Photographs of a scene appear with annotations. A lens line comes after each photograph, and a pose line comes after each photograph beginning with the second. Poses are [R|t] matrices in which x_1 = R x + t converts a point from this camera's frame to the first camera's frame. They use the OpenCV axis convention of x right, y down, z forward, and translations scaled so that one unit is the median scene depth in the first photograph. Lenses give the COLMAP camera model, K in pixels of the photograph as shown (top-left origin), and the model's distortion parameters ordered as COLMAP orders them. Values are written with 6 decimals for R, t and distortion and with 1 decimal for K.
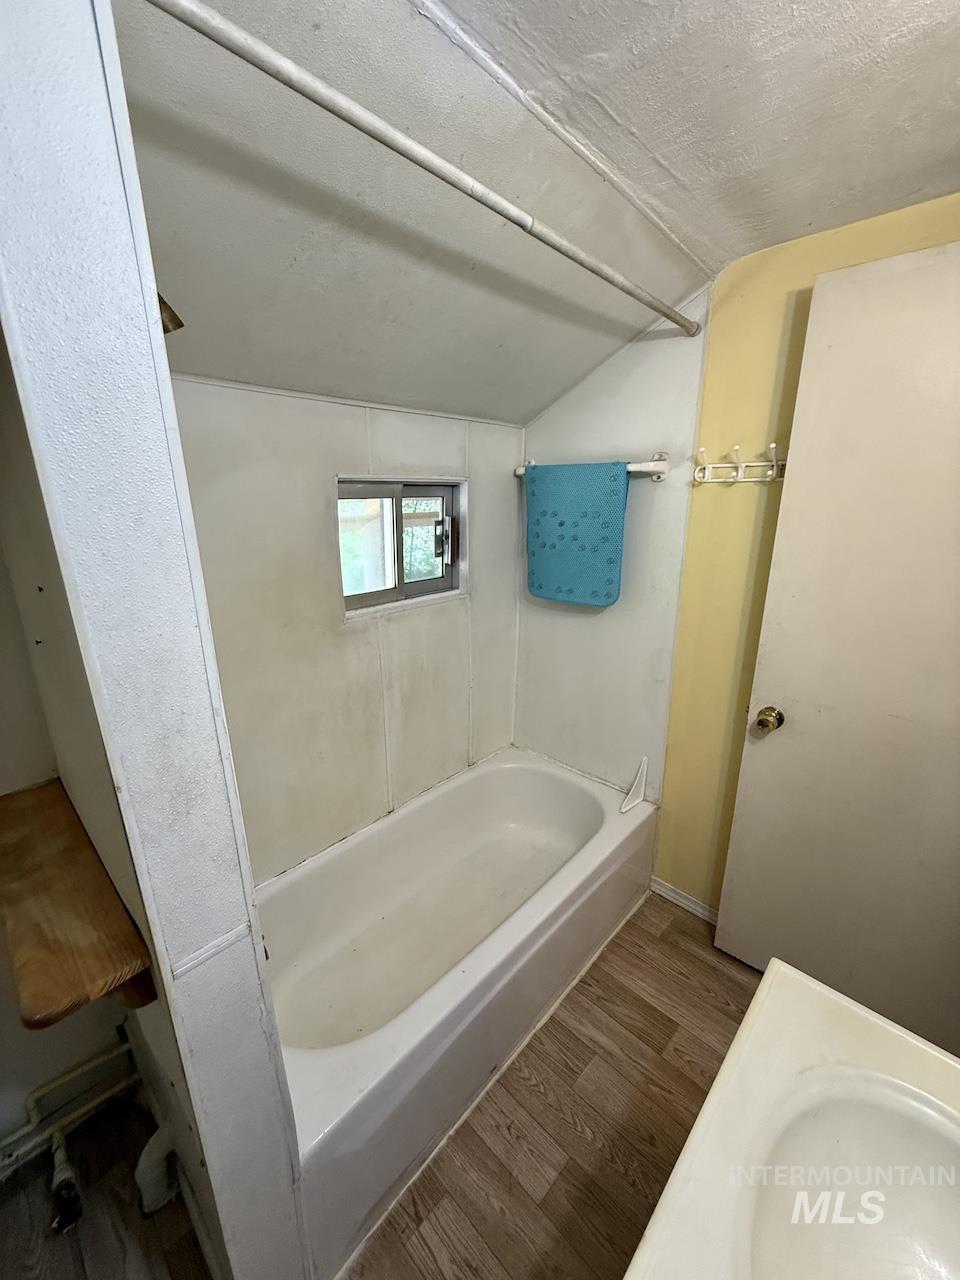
lens RADIAL K [[508.6, 0, 482.1], [0, 508.6, 637.2], [0, 0, 1]] dist [0.000122, 0.000084]
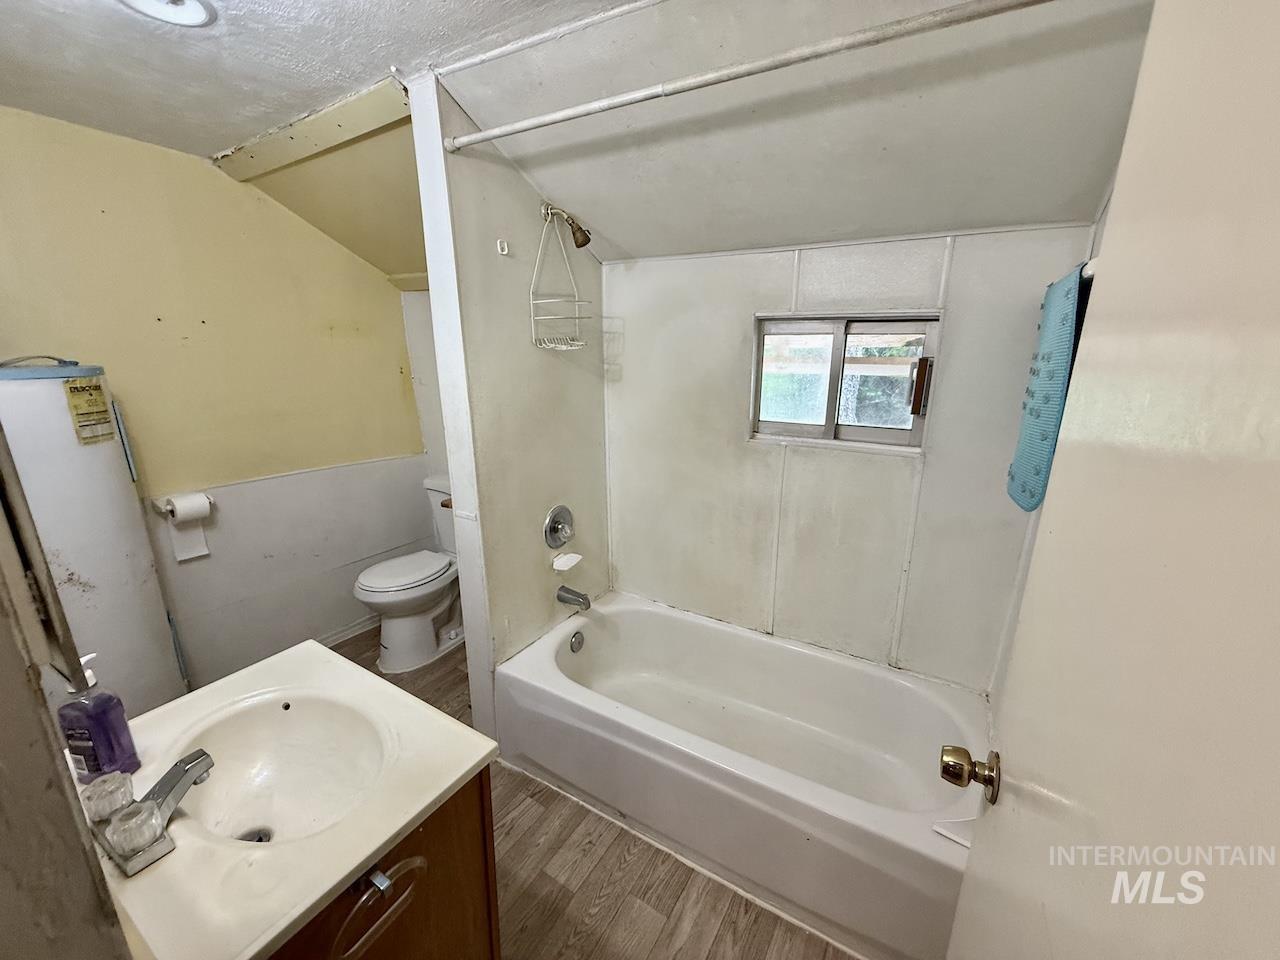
lens RADIAL K [[508.6, 0, 637.5], [0, 508.6, 481.0], [0, 0, 1]] dist [0.000122, 0.000084]
pose [[0.216514, 0.251557, -0.943314, 0.880847], [-0.278136, 0.942085, 0.187390, -0.098140], [0.935821, 0.221797, 0.273942, 0.506259]]
